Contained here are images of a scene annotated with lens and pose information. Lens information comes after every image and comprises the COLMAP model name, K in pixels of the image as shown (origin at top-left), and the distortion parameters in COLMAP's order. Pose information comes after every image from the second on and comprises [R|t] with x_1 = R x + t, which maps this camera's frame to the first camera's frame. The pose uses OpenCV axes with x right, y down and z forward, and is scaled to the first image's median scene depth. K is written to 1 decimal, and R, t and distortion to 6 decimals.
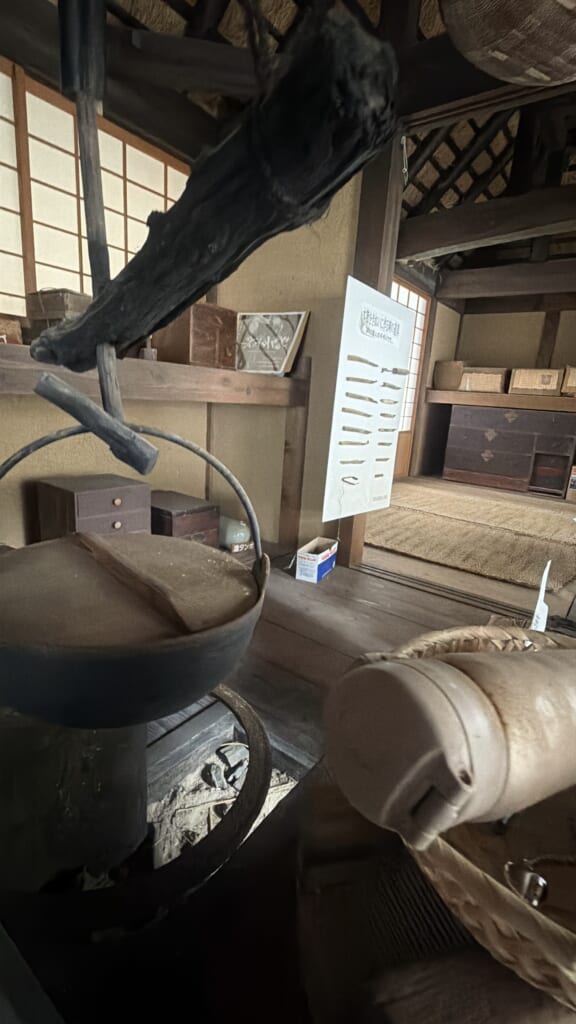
lens RADIAL K [[466.3, 0, 288.0], [0, 466.3, 512.0], [0, 0, 1]] dist [-0.000240, -0.000432]
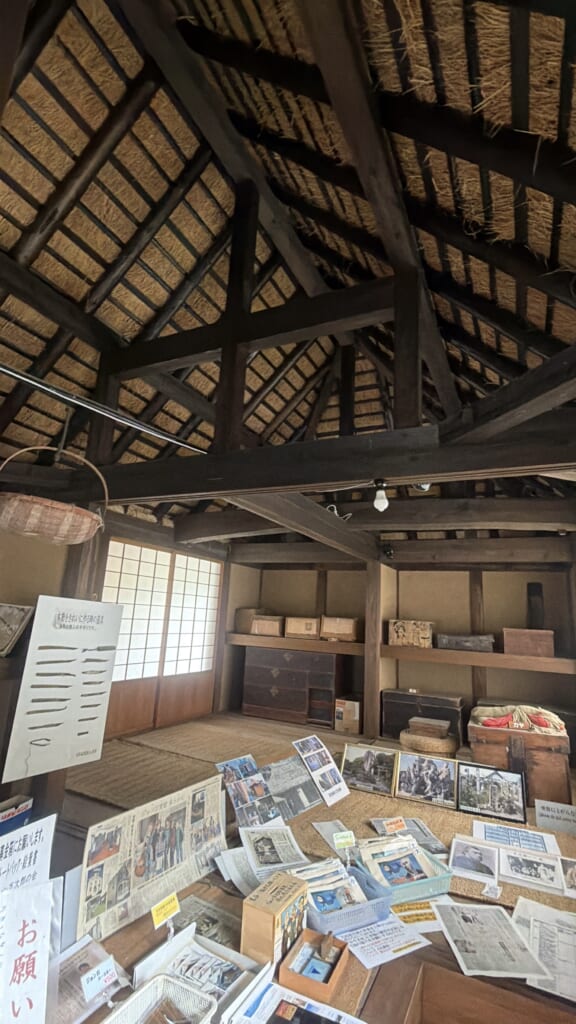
lens RADIAL K [[466.3, 0, 288.0], [0, 466.3, 512.0], [0, 0, 1]] dist [-0.000240, -0.000432]
pose [[0.981745, 0.026366, 0.188366, 0.252949], [0.058745, 0.899894, -0.432134, -0.020974], [-0.180903, 0.435311, 0.881917, -0.237556]]
